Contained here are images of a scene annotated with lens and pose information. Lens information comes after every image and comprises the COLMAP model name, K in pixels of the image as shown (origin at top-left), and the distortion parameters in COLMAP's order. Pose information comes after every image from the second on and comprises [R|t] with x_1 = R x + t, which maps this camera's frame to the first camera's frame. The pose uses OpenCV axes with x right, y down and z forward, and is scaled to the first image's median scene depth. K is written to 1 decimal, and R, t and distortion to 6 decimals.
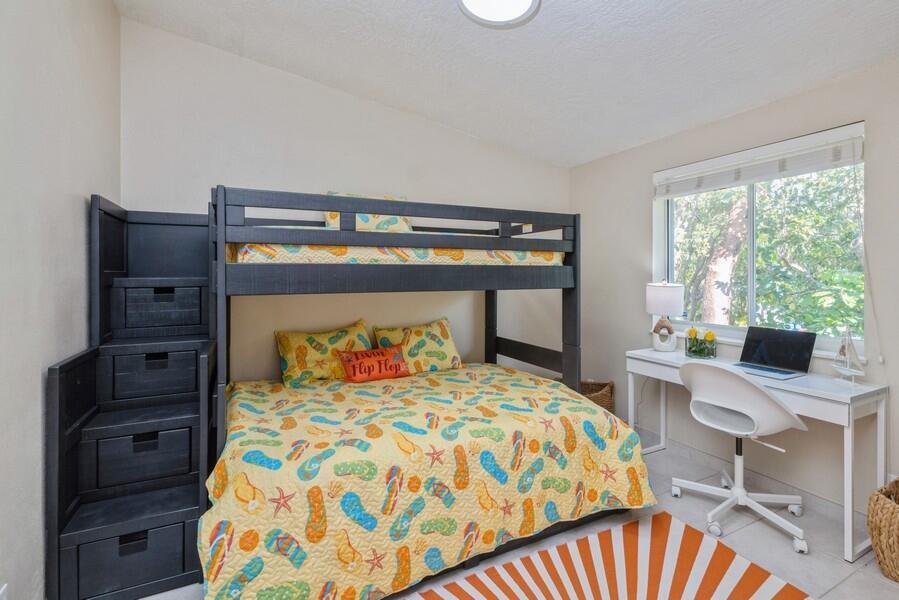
lens RADIAL K [[425.5, 0, 448.5], [0, 425.5, 274.9], [0, 0, 1]] dist [0.003468, 0.000644]
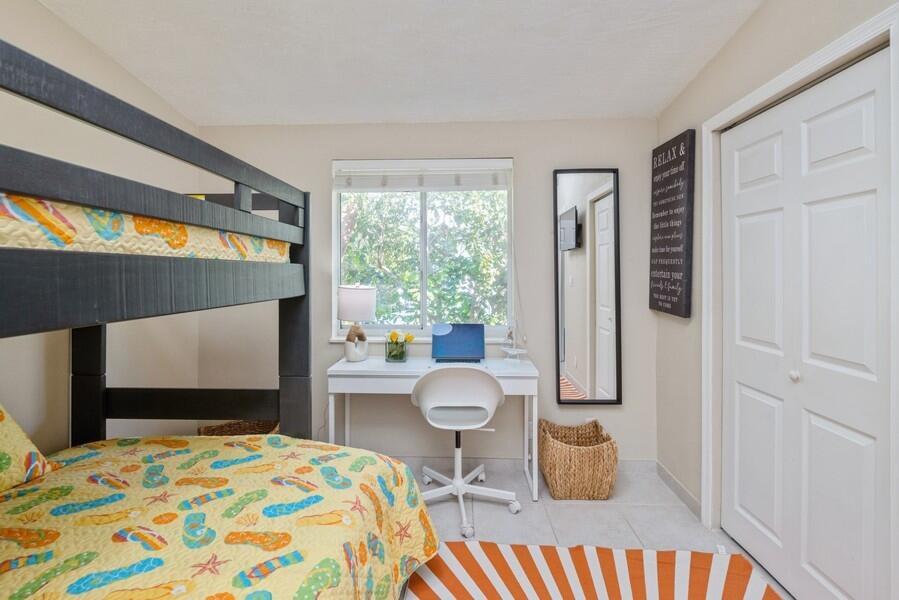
lens RADIAL K [[425.5, 0, 448.5], [0, 425.5, 274.9], [0, 0, 1]] dist [0.003468, 0.000644]
pose [[0.472497, -0.002515, 0.881329, -0.236405], [0.002257, 0.999996, 0.001643, -0.004434], [-0.881329, 0.001213, 0.472501, 0.490706]]
